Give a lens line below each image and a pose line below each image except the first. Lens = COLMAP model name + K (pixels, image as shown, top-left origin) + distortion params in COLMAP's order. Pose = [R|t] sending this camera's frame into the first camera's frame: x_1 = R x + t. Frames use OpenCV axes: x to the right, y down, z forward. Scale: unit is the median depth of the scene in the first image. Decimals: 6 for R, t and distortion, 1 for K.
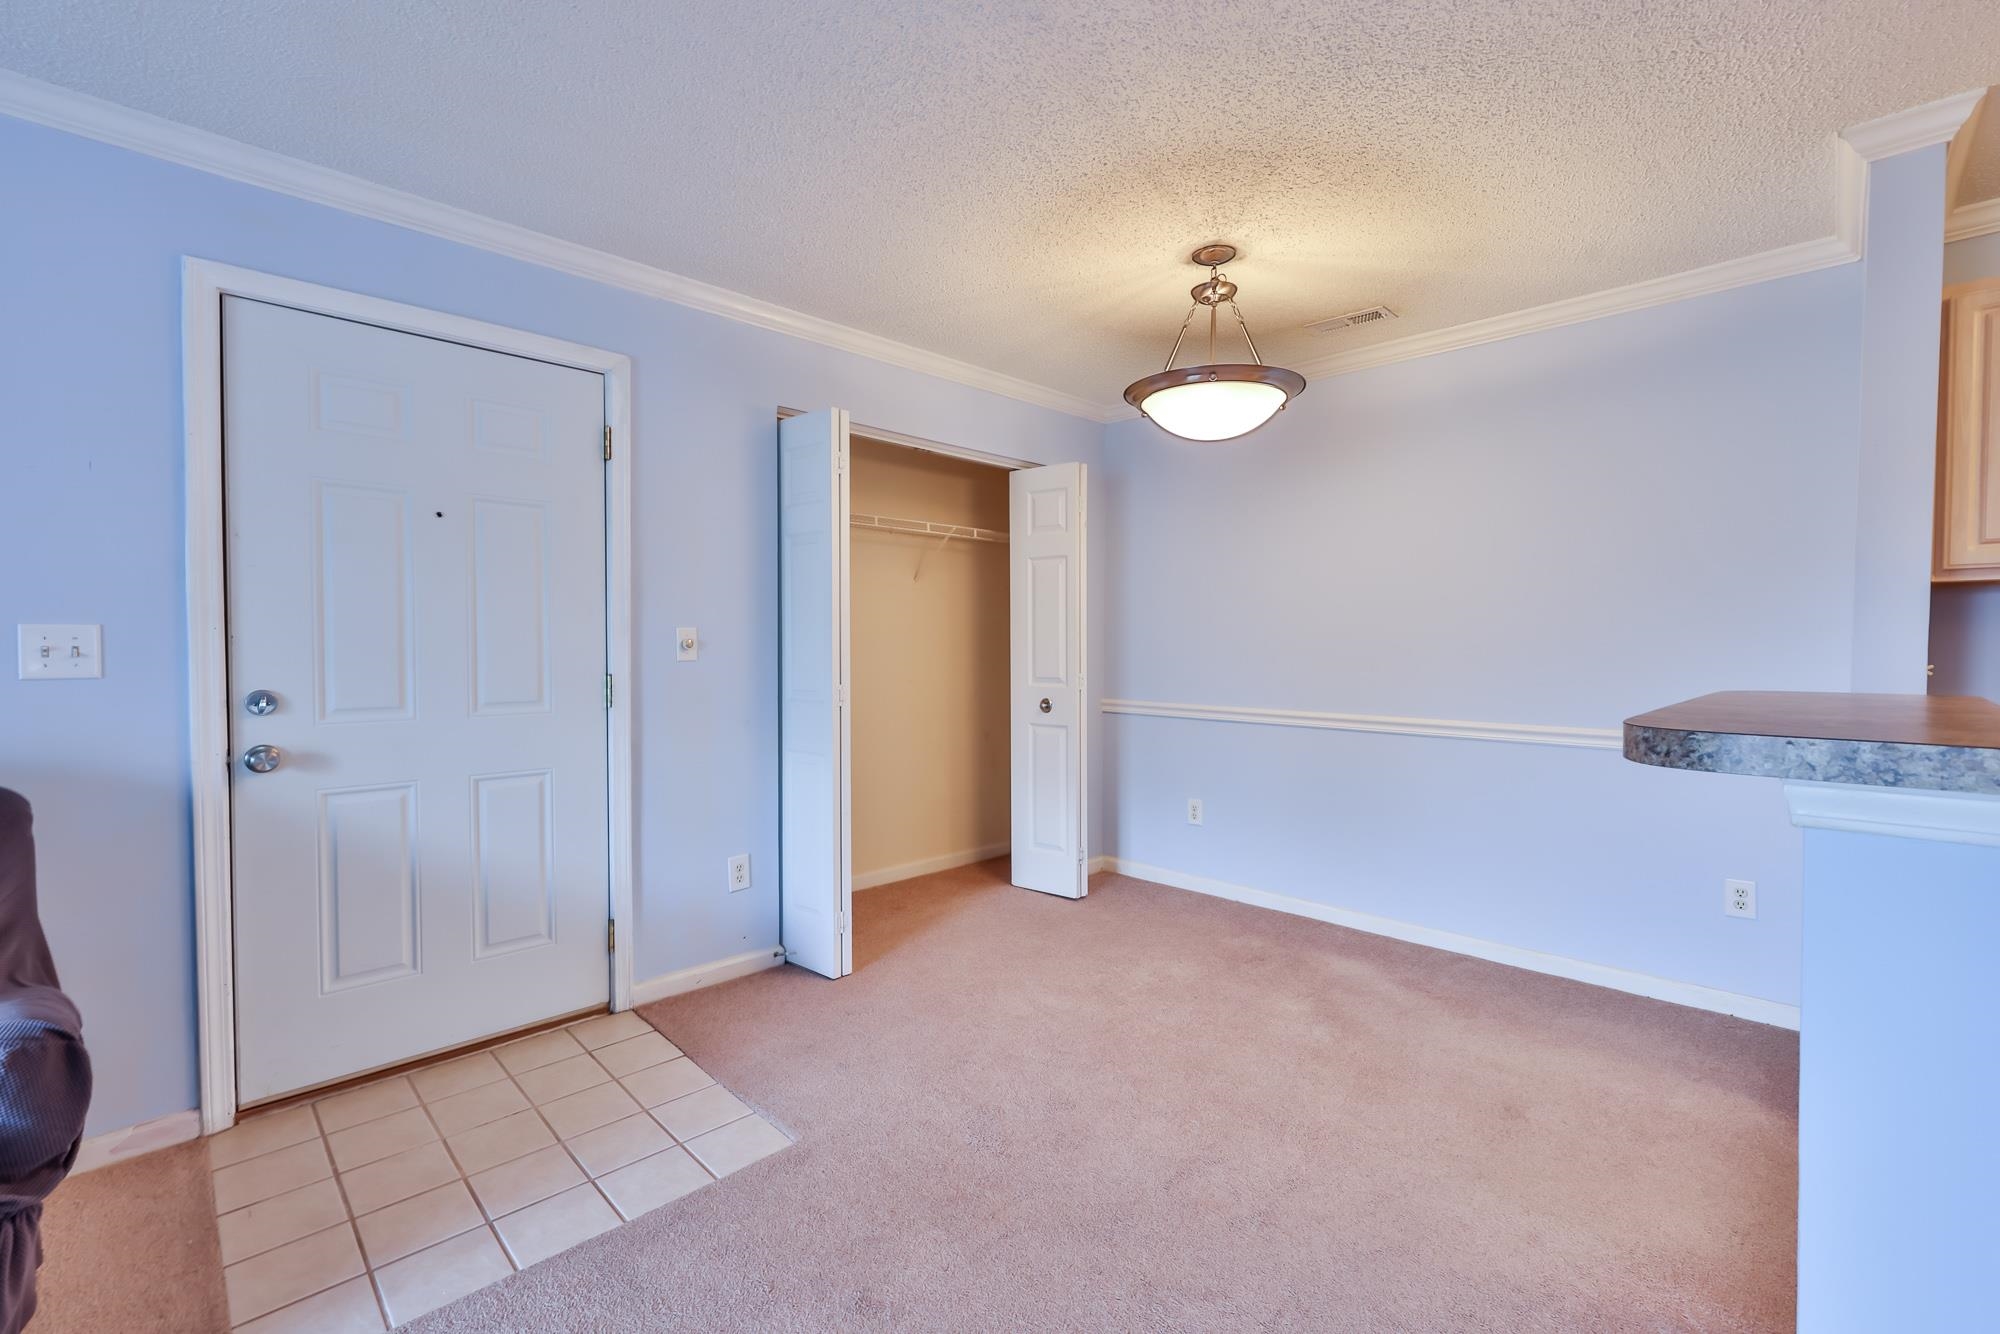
lens RADIAL K [[875.9, 0, 998.0], [0, 875.9, 661.8], [0, 0, 1]] dist [-0.003794, -0.000367]
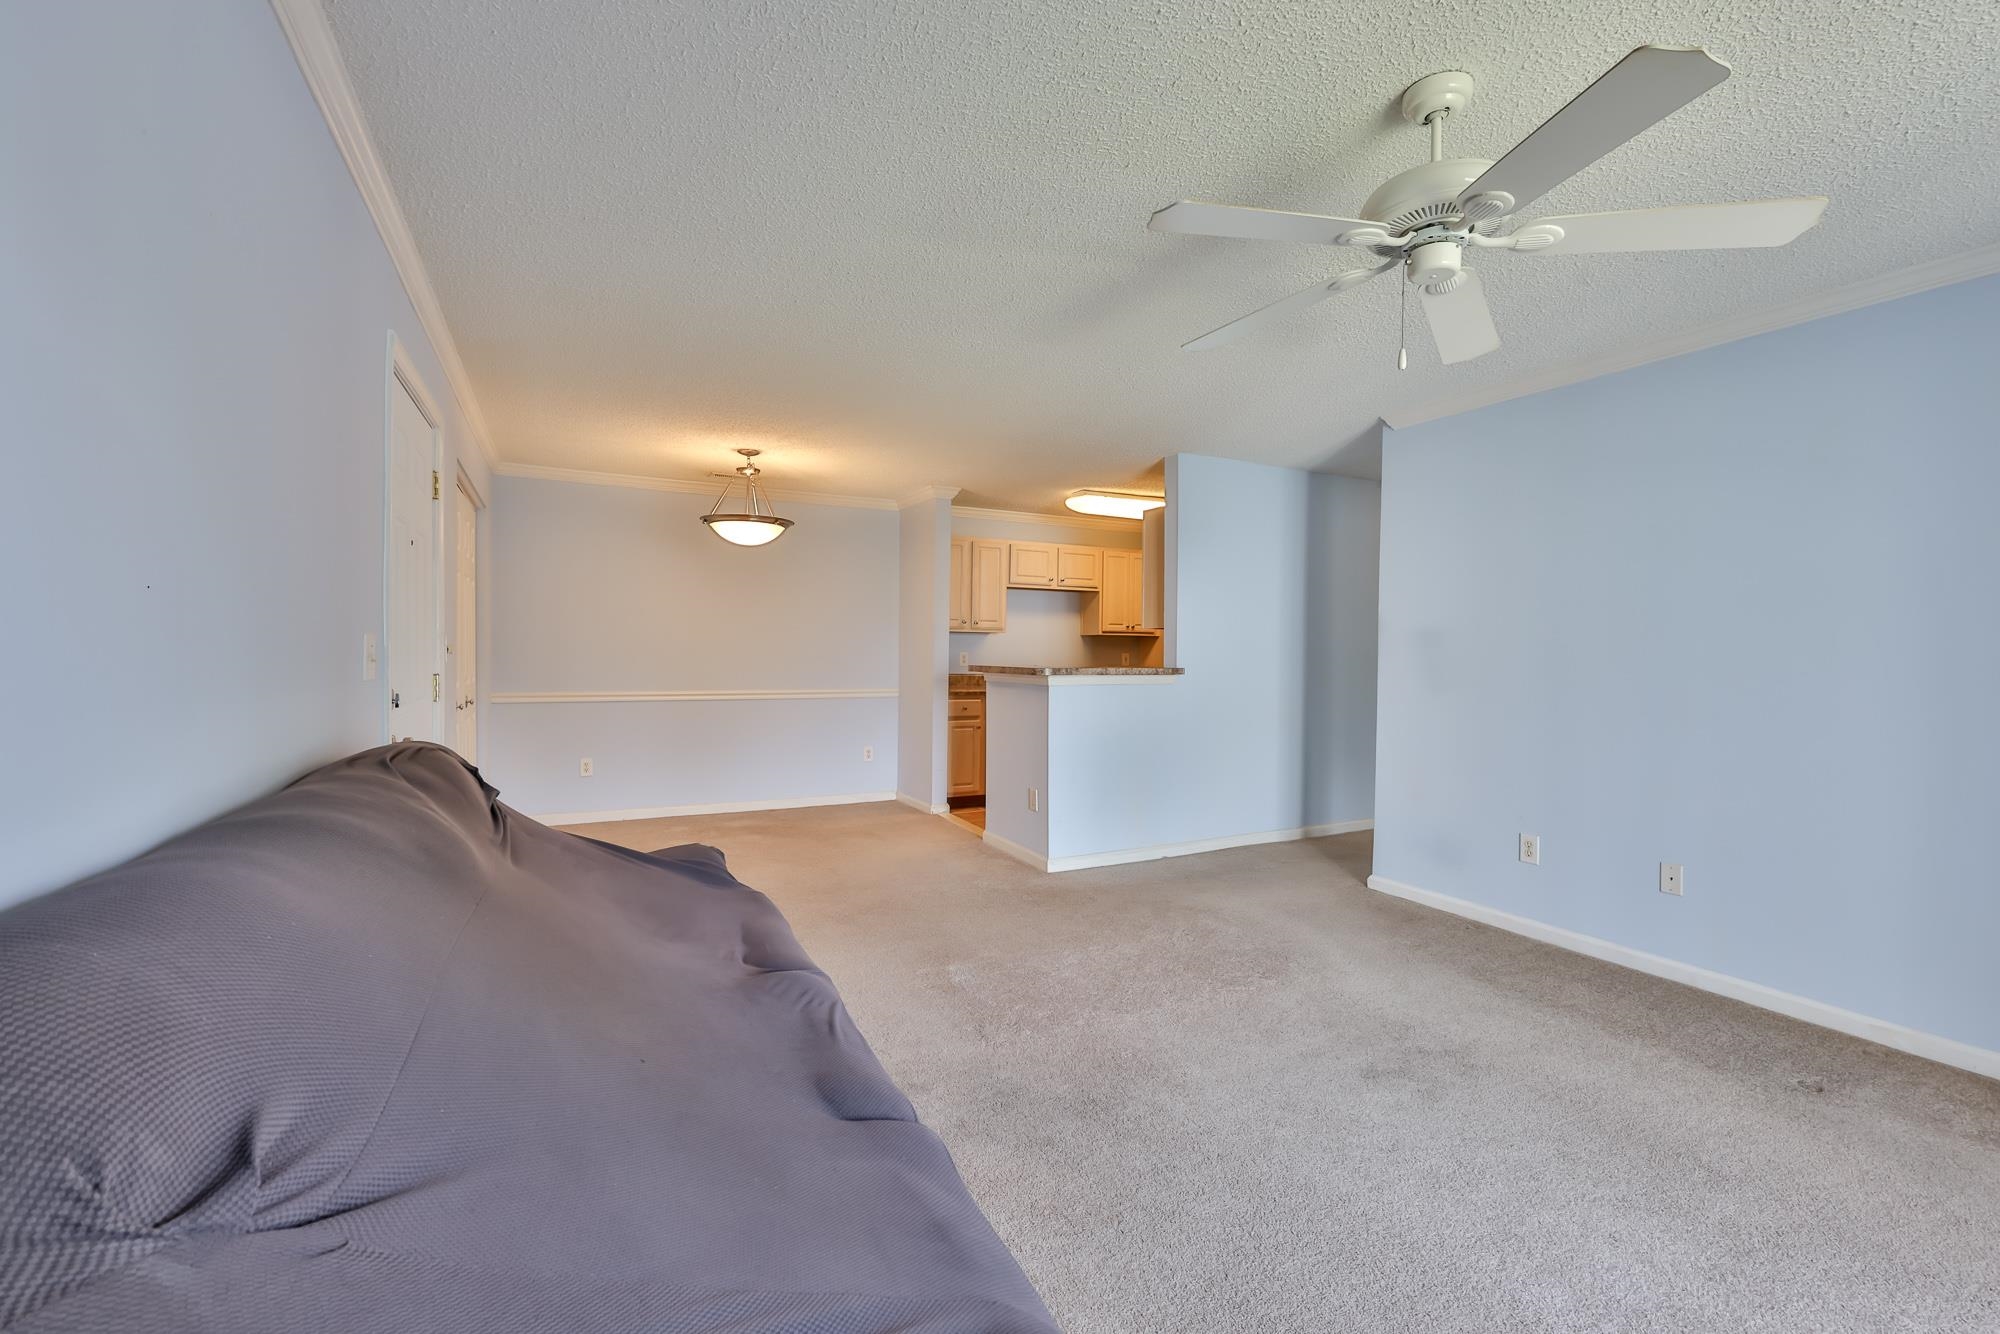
lens RADIAL K [[807.6, 0, 992.5], [0, 807.6, 657.9], [0, 0, 1]] dist [-0.000789, -0.000001]
pose [[0.296242, -0.002816, 0.955109, -1.433670], [0.008735, 0.999962, 0.000239, -0.004202], [-0.955073, 0.008272, 0.296256, -0.047501]]
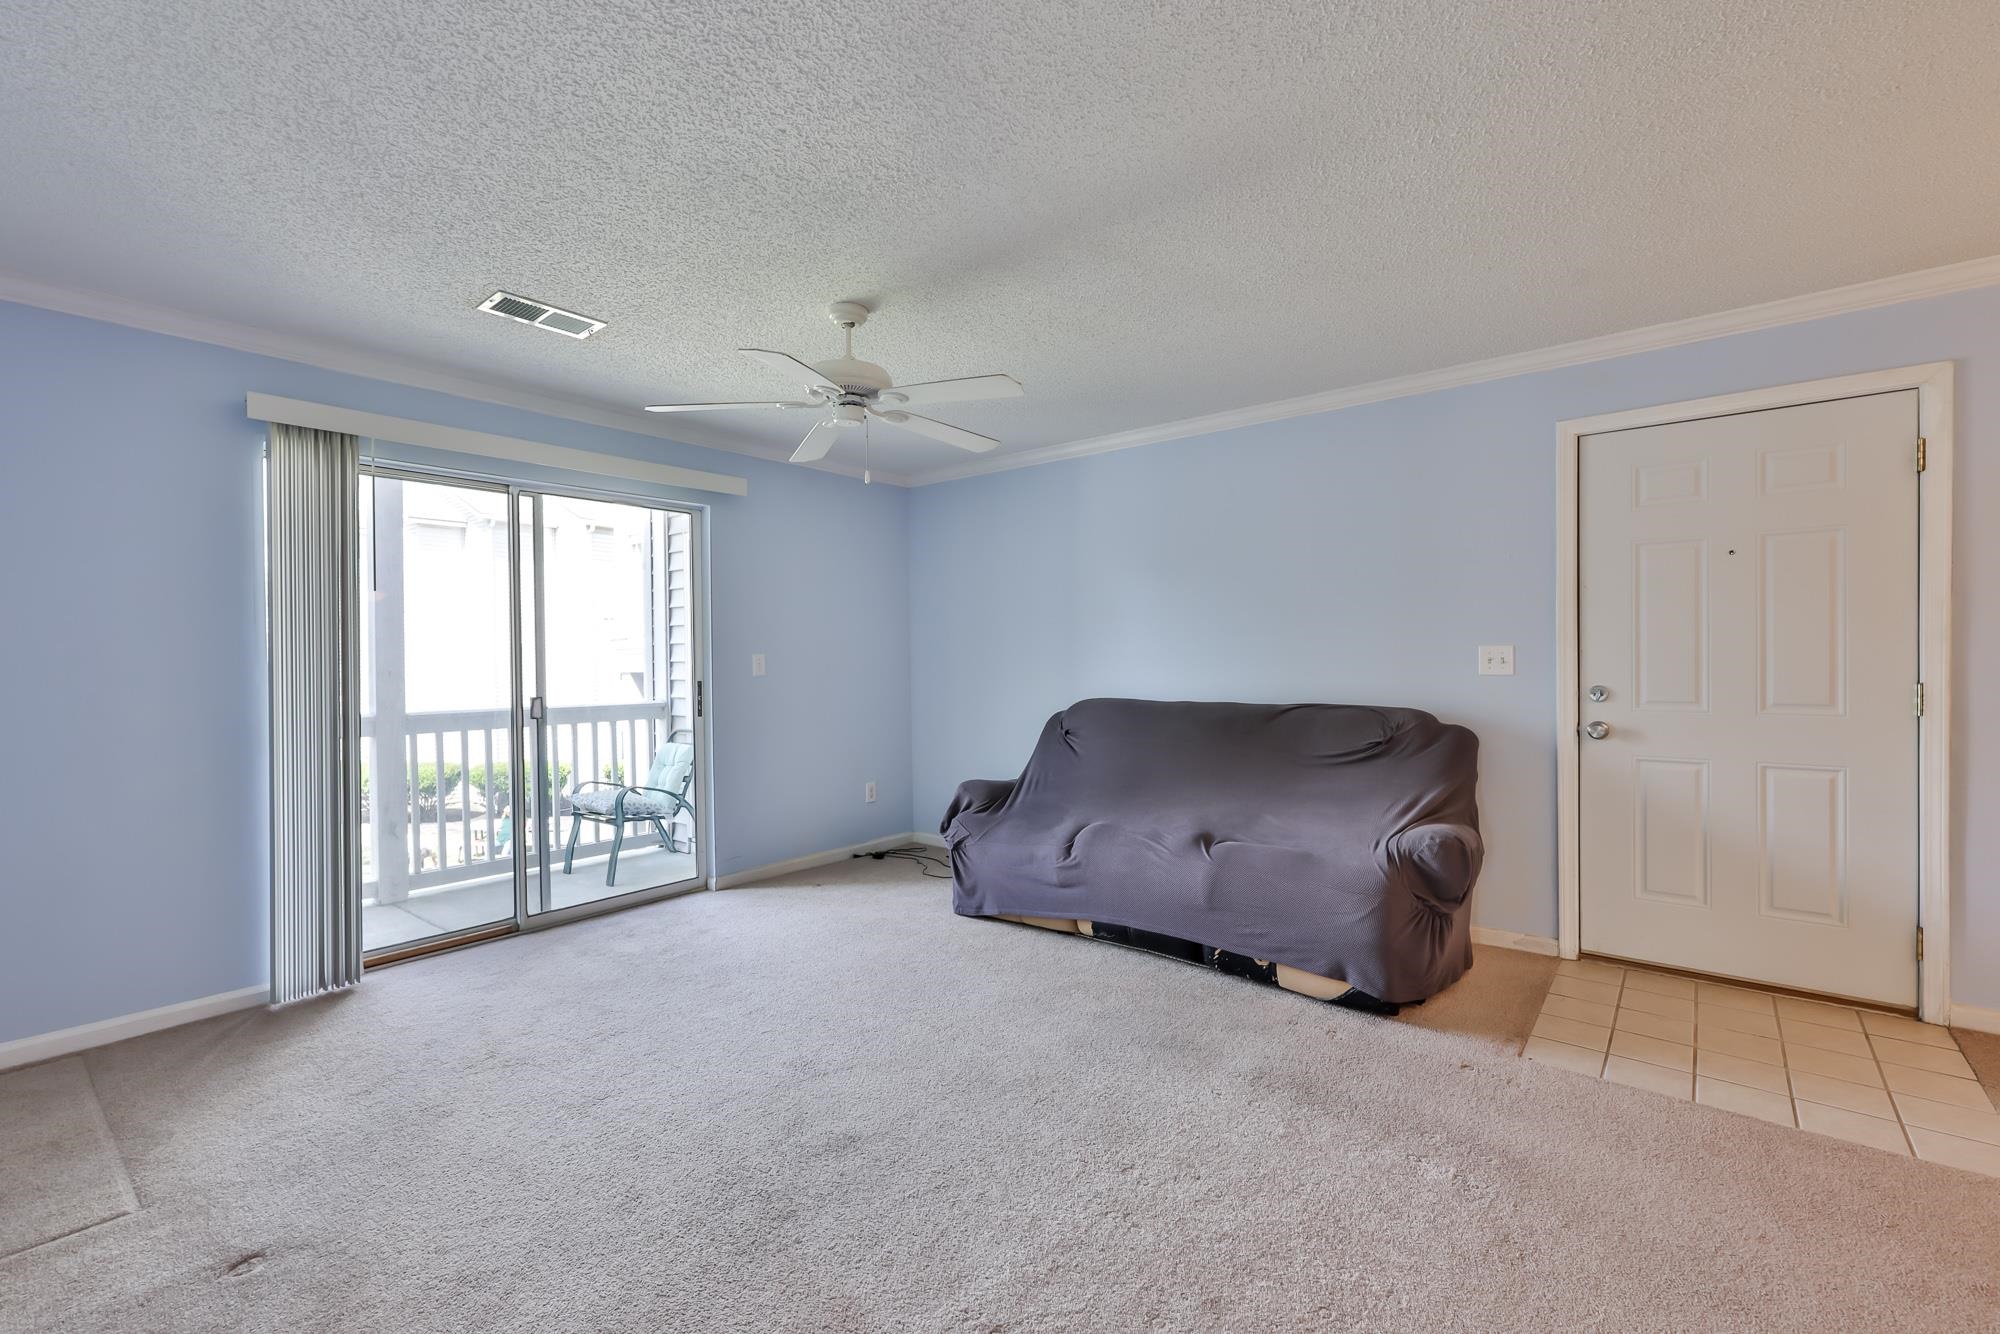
lens RADIAL K [[840.1, 0, 1007.3], [0, 840.1, 659.8], [0, 0, 1]] dist [-0.006931, -0.000219]
pose [[0.102235, -0.000280, -0.994760, 0.446425], [-0.012669, 0.999918, -0.001583, 0.002337], [0.994680, 0.012765, 0.102223, -0.161477]]
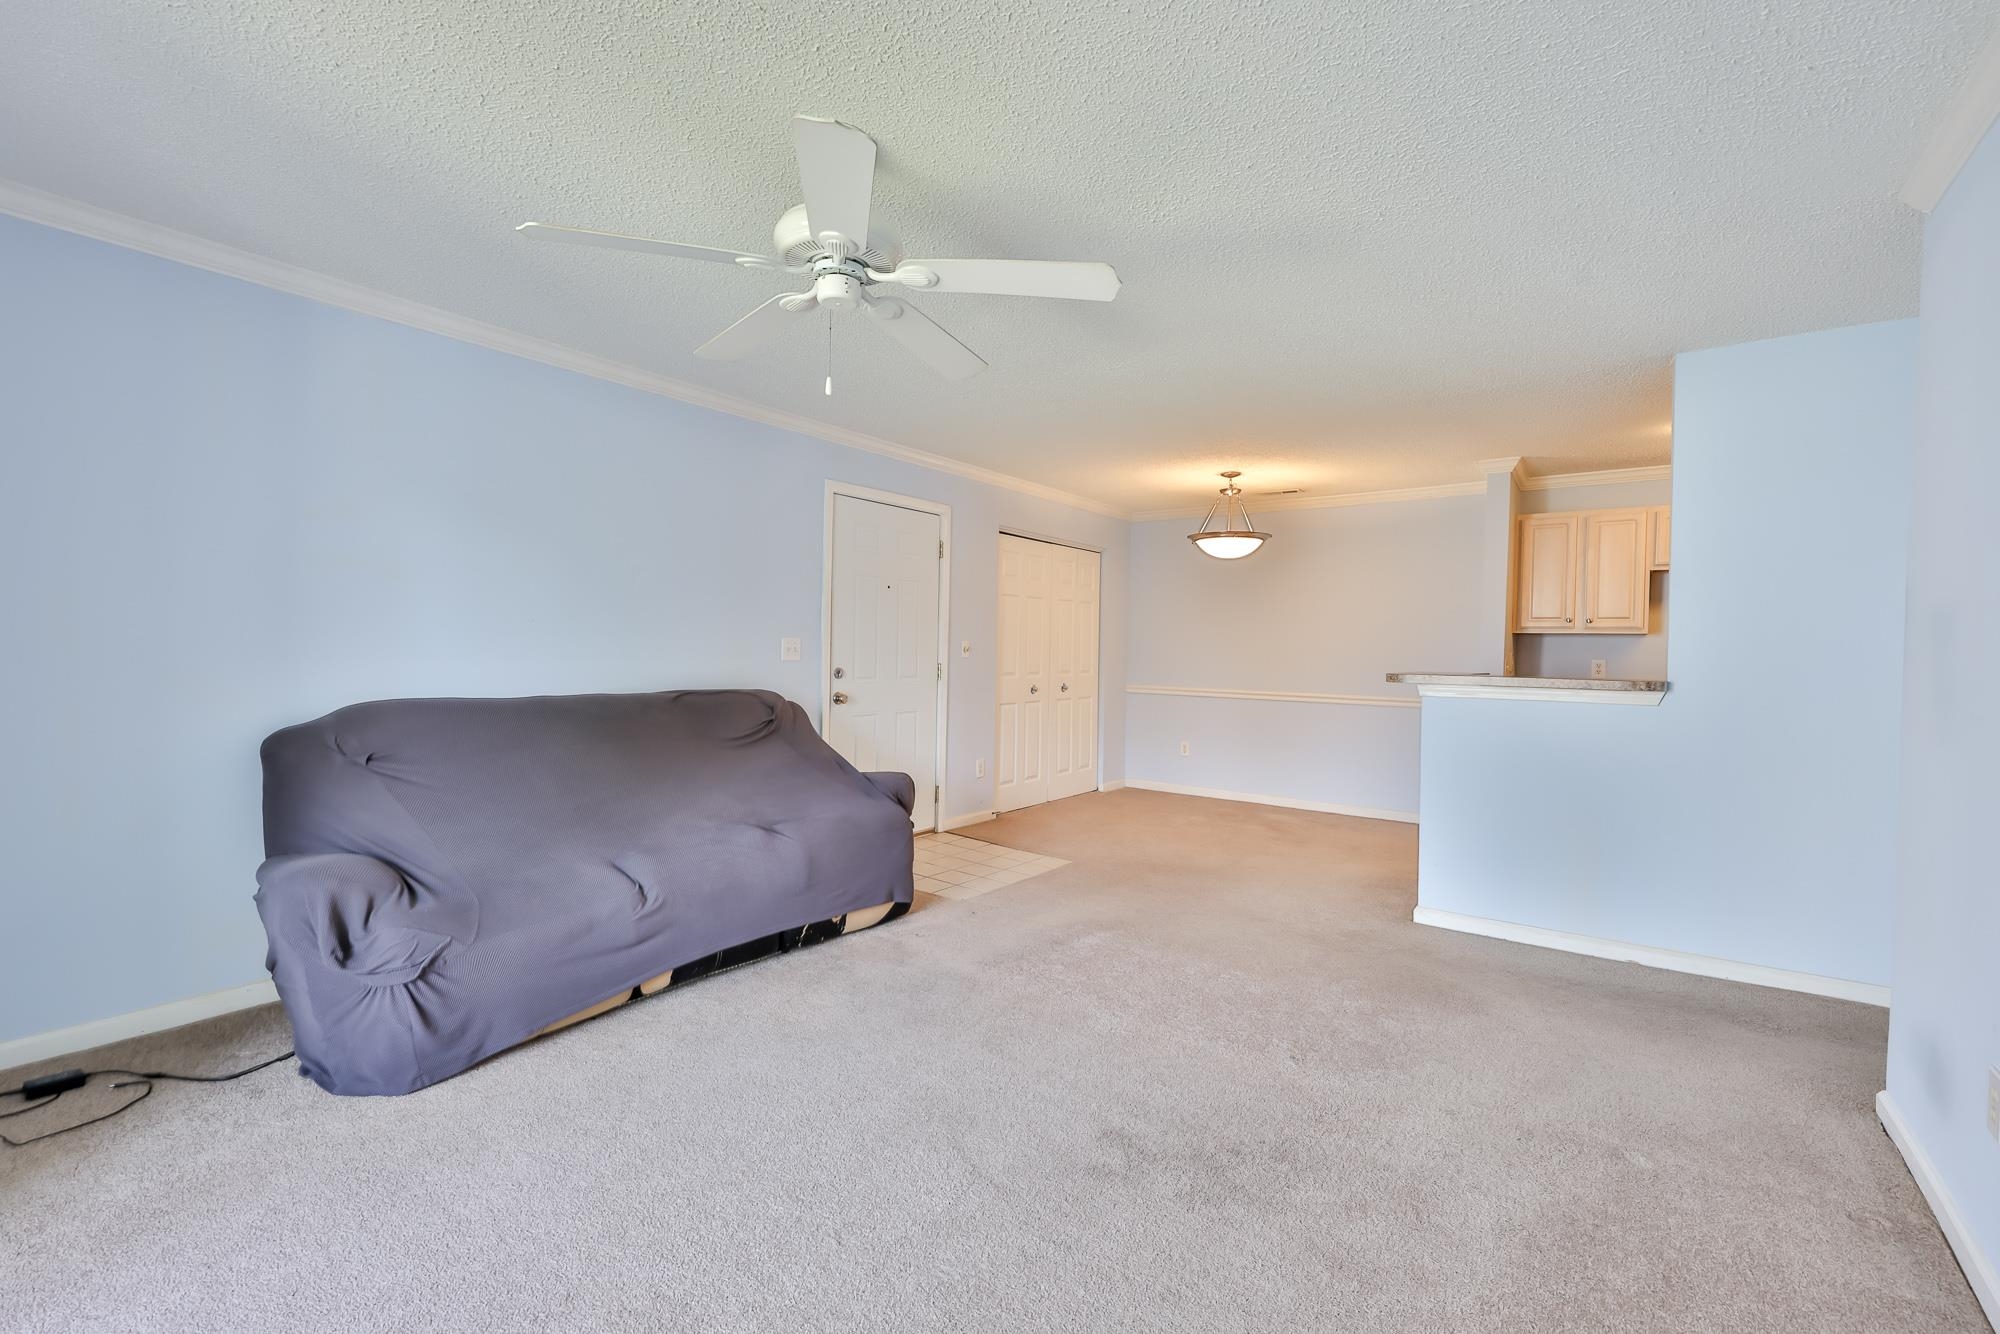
lens RADIAL K [[840.1, 0, 1007.3], [0, 840.1, 659.8], [0, 0, 1]] dist [-0.006931, -0.000219]
pose [[0.989887, 0.017826, 0.140735, -0.620652], [-0.017221, 0.999837, -0.005513, 0.014118], [-0.140811, 0.003034, 0.990032, -1.037601]]
